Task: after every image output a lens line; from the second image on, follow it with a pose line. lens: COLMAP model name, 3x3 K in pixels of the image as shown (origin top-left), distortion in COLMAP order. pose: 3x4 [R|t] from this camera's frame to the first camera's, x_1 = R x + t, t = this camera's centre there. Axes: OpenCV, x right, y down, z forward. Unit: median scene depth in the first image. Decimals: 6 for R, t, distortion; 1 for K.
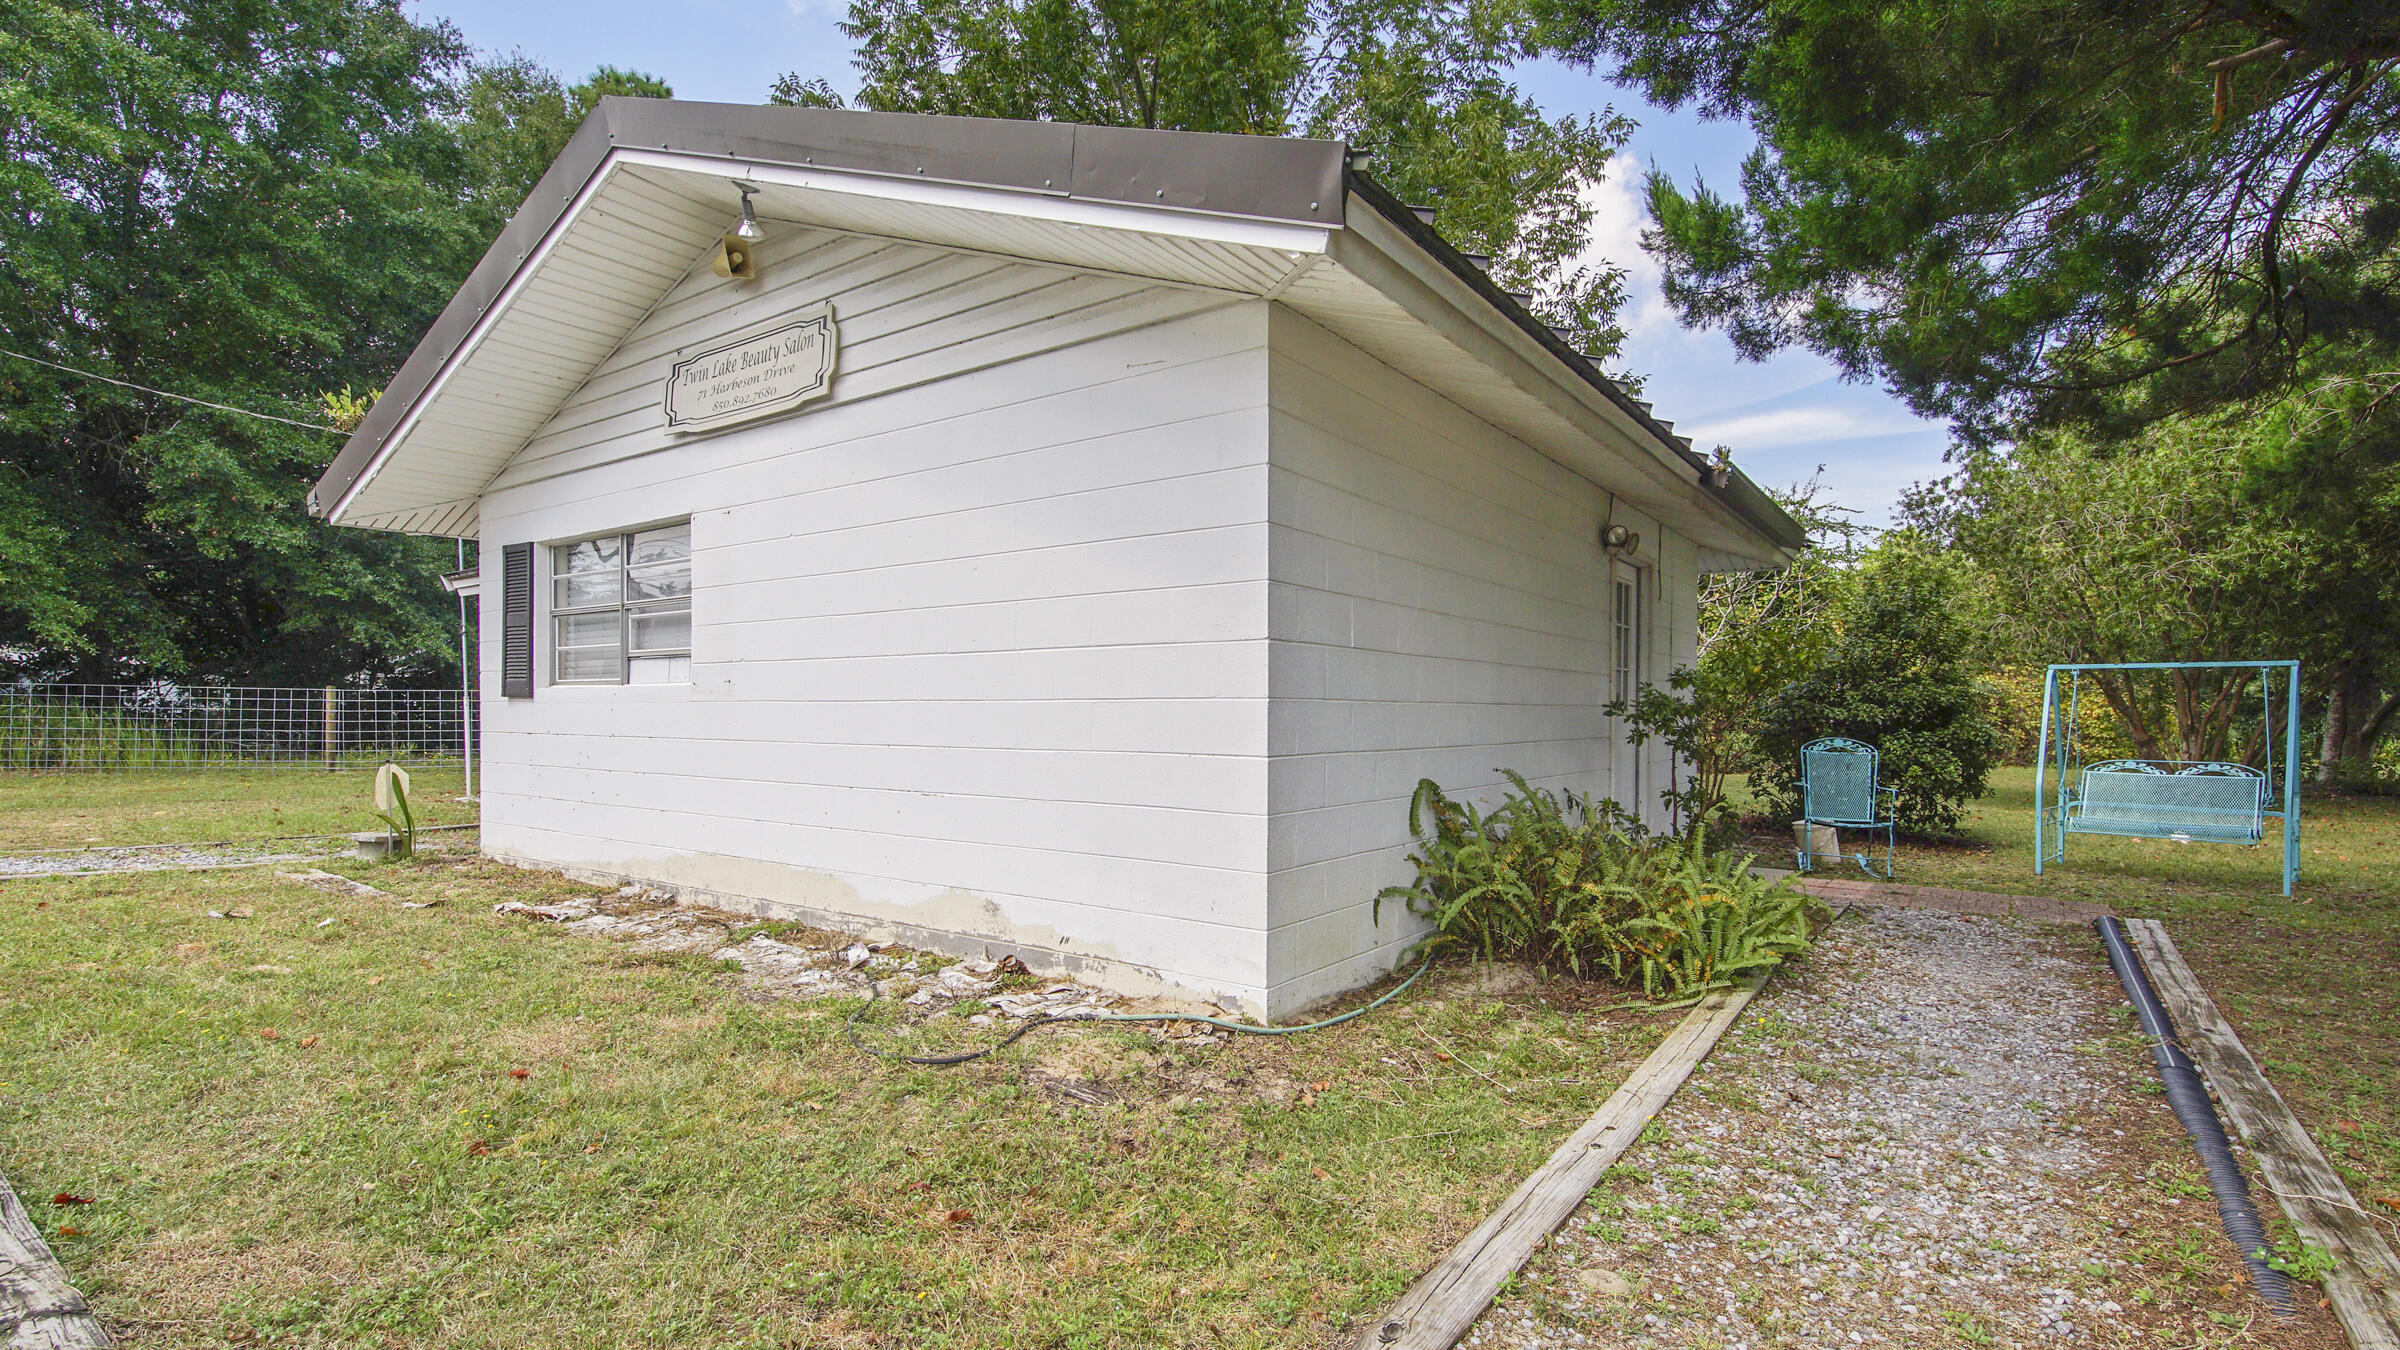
lens RADIAL K [[1065.3, 0, 1200.0], [0, 1065.3, 675.0], [0, 0, 1]] dist [0.055989, -0.031027]
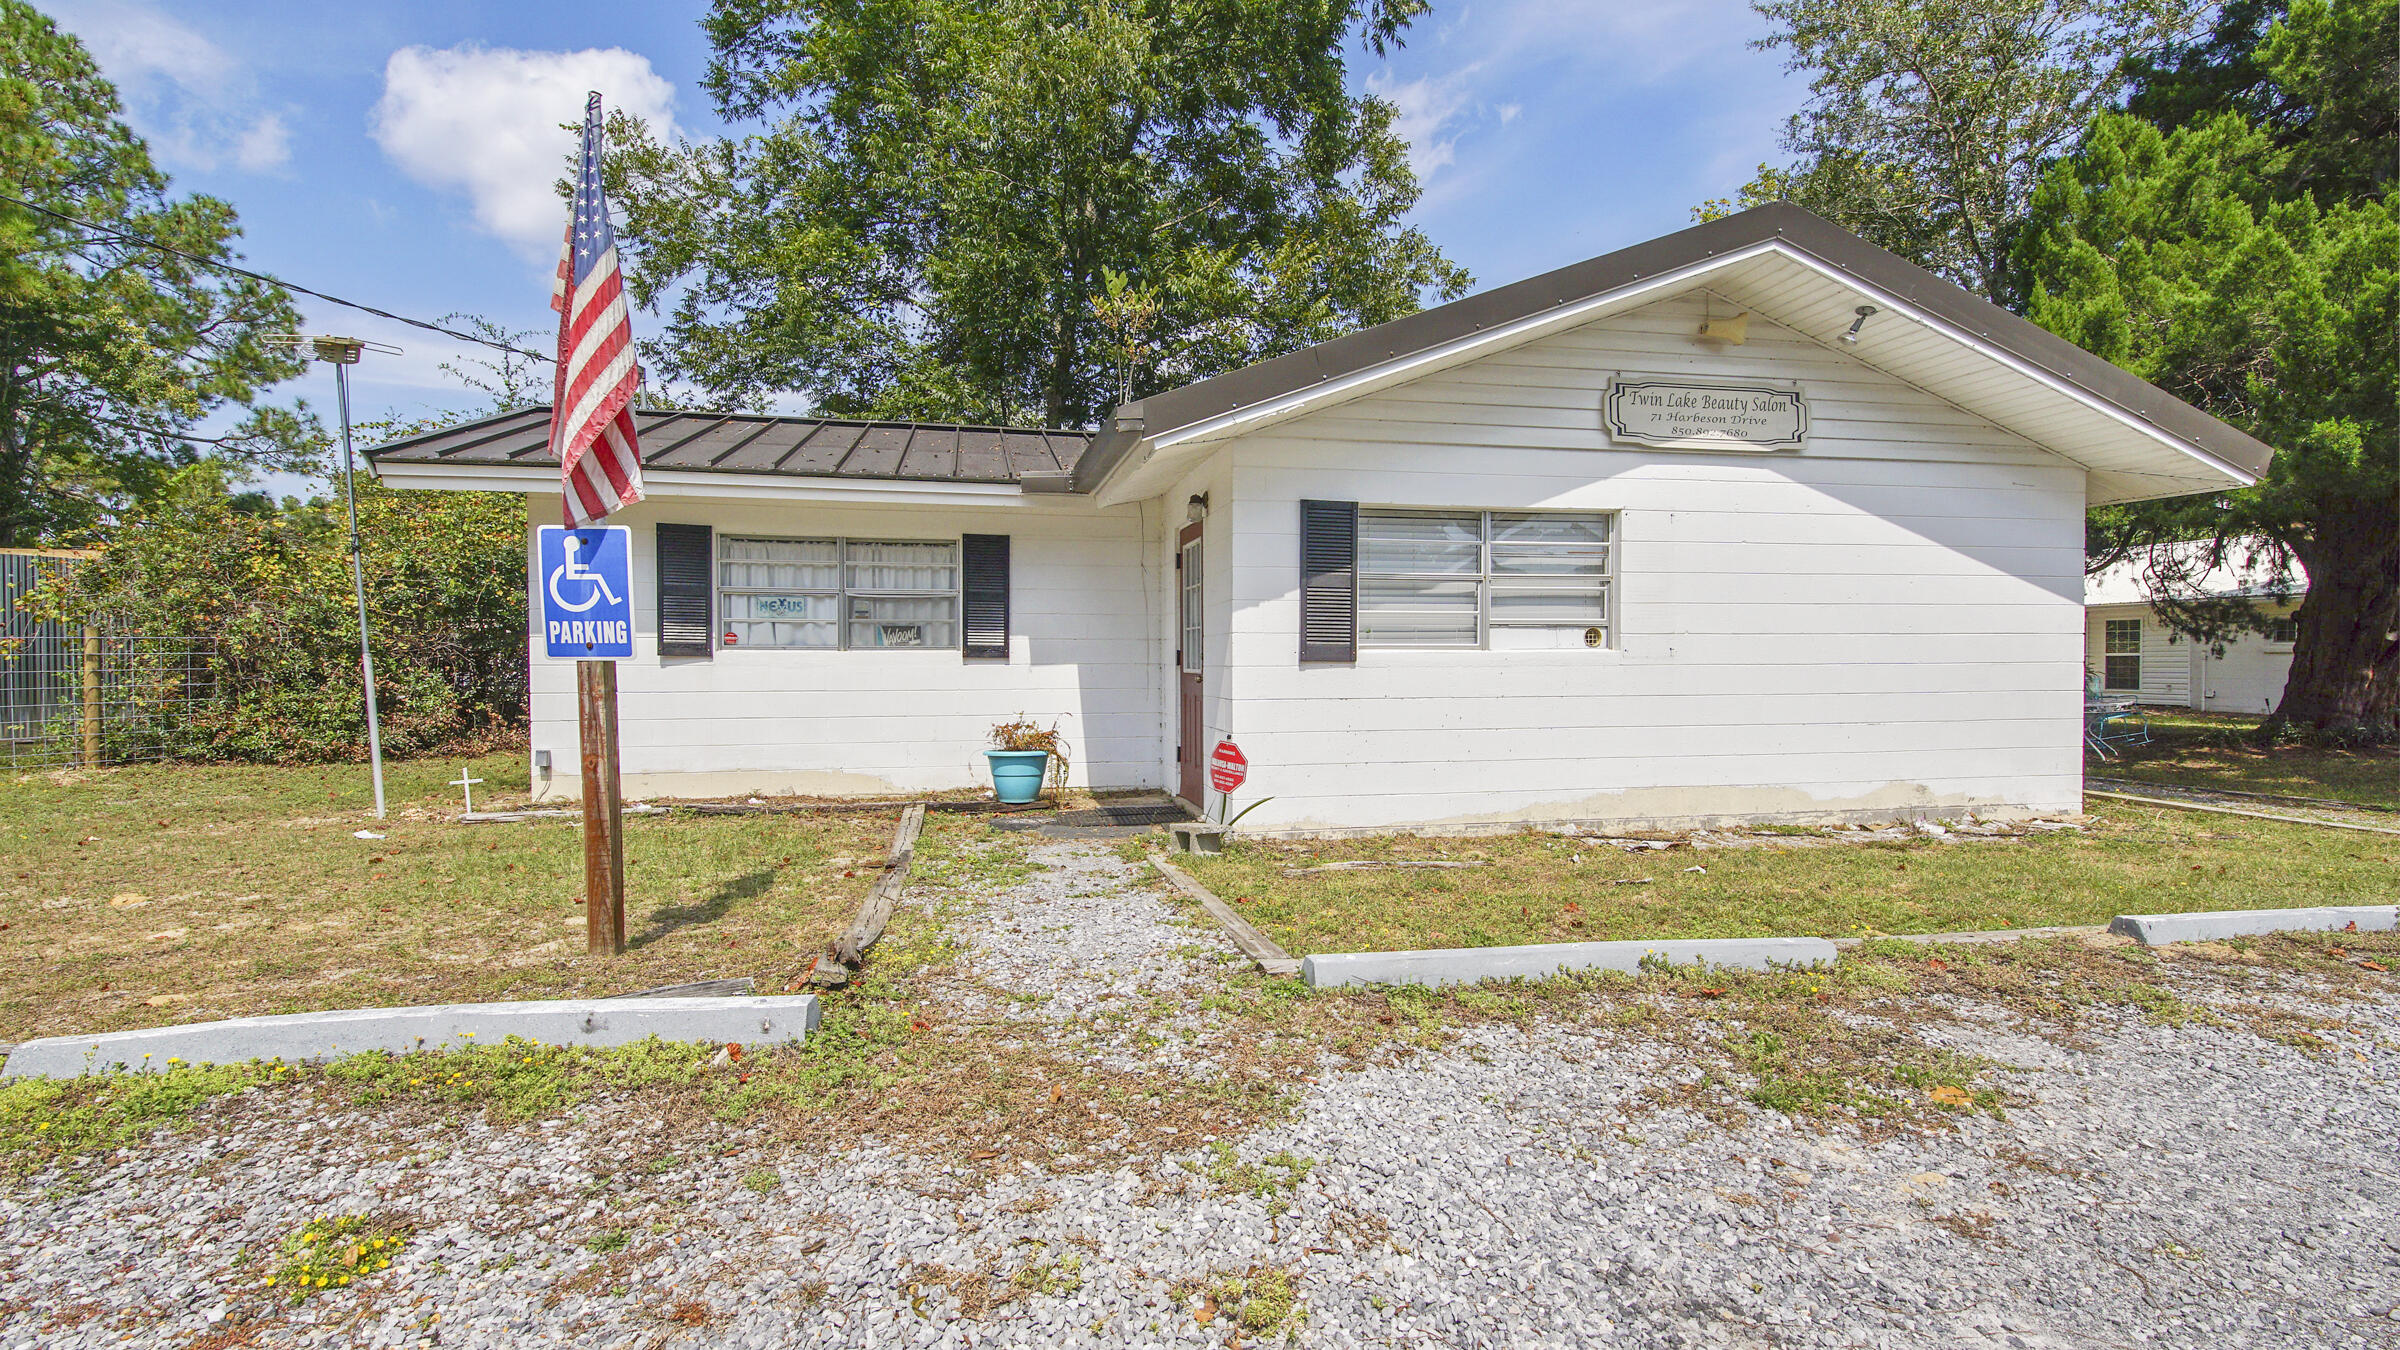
lens RADIAL K [[1065.3, 0, 1200.0], [0, 1065.3, 675.0], [0, 0, 1]] dist [0.055989, -0.031027]
pose [[0.672925, -0.002153, 0.739708, -1.781020], [-0.011996, 0.999832, 0.013823, 0.025632], [-0.739614, -0.018175, 0.672786, 0.568155]]
